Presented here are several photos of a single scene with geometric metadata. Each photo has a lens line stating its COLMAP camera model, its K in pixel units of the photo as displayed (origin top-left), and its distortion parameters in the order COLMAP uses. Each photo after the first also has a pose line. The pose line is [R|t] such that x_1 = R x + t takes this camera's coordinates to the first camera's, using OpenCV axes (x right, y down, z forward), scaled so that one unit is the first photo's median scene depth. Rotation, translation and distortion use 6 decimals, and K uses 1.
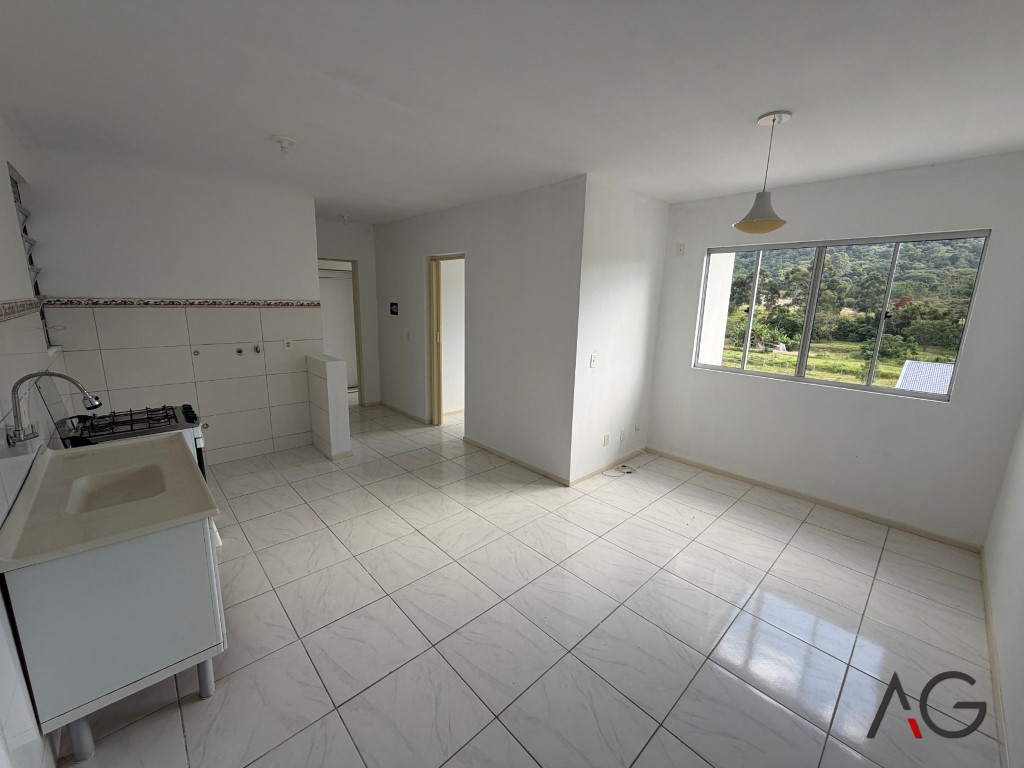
lens RADIAL K [[407.0, 0, 508.3], [0, 407.0, 384.2], [0, 0, 1]] dist [-0.000738, -0.000136]
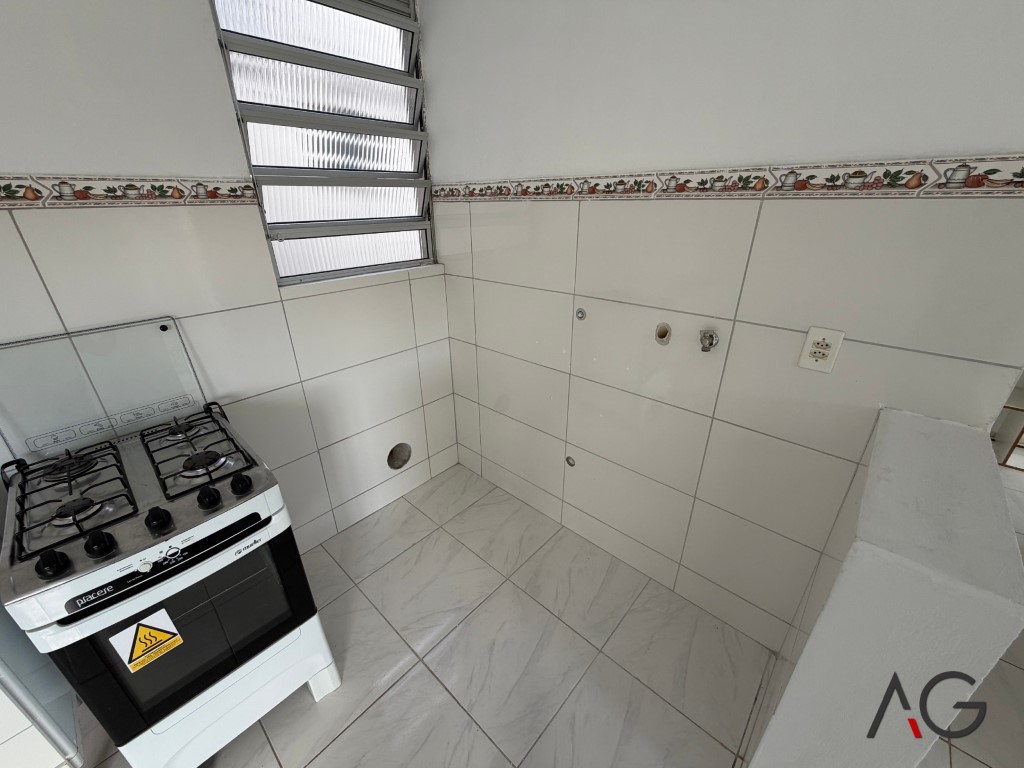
lens RADIAL K [[407.0, 0, 508.3], [0, 407.0, 384.2], [0, 0, 1]] dist [-0.000738, -0.000136]
pose [[0.076027, 0.393371, -0.916231, -0.331821], [-0.190410, 0.907708, 0.373912, -0.147742], [0.978756, 0.146032, 0.143913, 0.828930]]
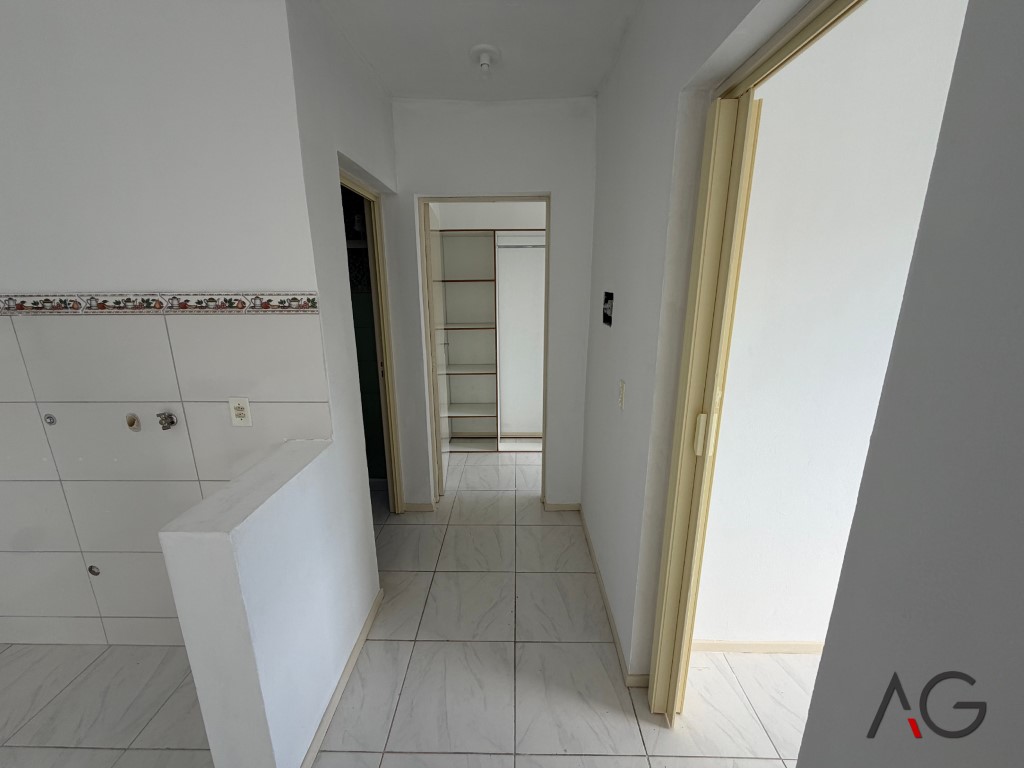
lens RADIAL K [[407.0, 0, 508.3], [0, 407.0, 384.2], [0, 0, 1]] dist [-0.000738, -0.000136]
pose [[0.718367, 0.145522, -0.680273, -0.120699], [-0.120456, 0.989125, 0.084390, -0.198510], [0.685156, 0.021321, 0.728084, 0.966127]]
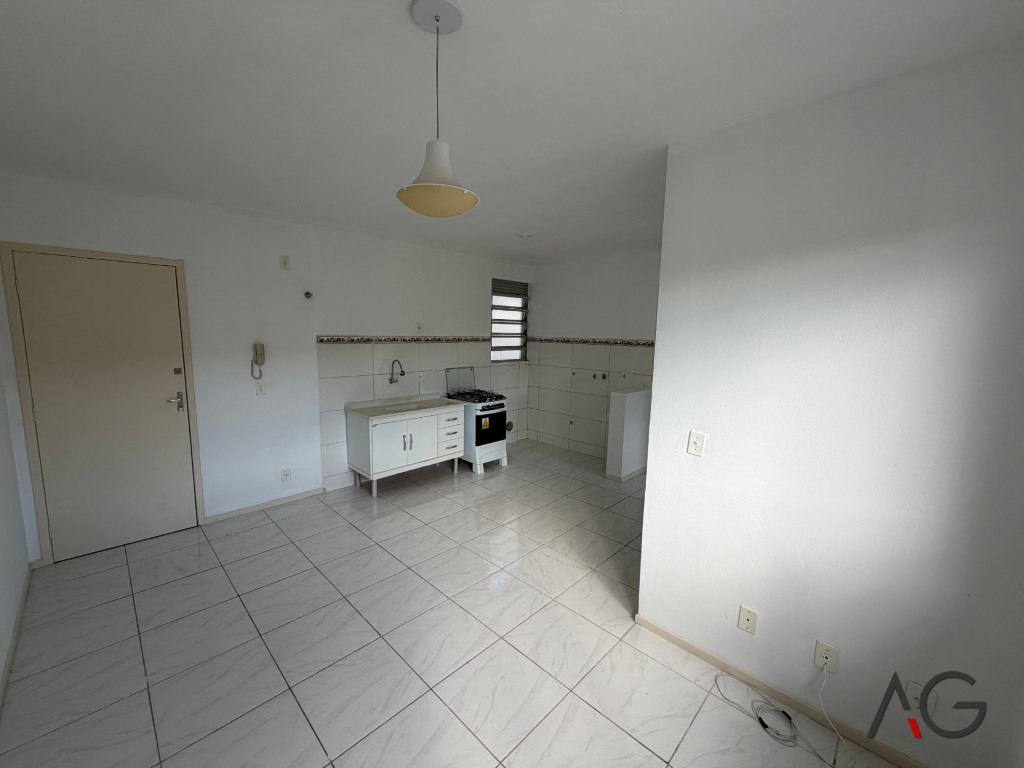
lens RADIAL K [[407.0, 0, 508.3], [0, 407.0, 384.2], [0, 0, 1]] dist [-0.000738, -0.000136]
pose [[0.045542, 0.108830, -0.993017, 0.693028], [-0.221549, 0.970393, 0.096190, -0.123052], [0.974085, 0.215621, 0.068305, 0.633728]]
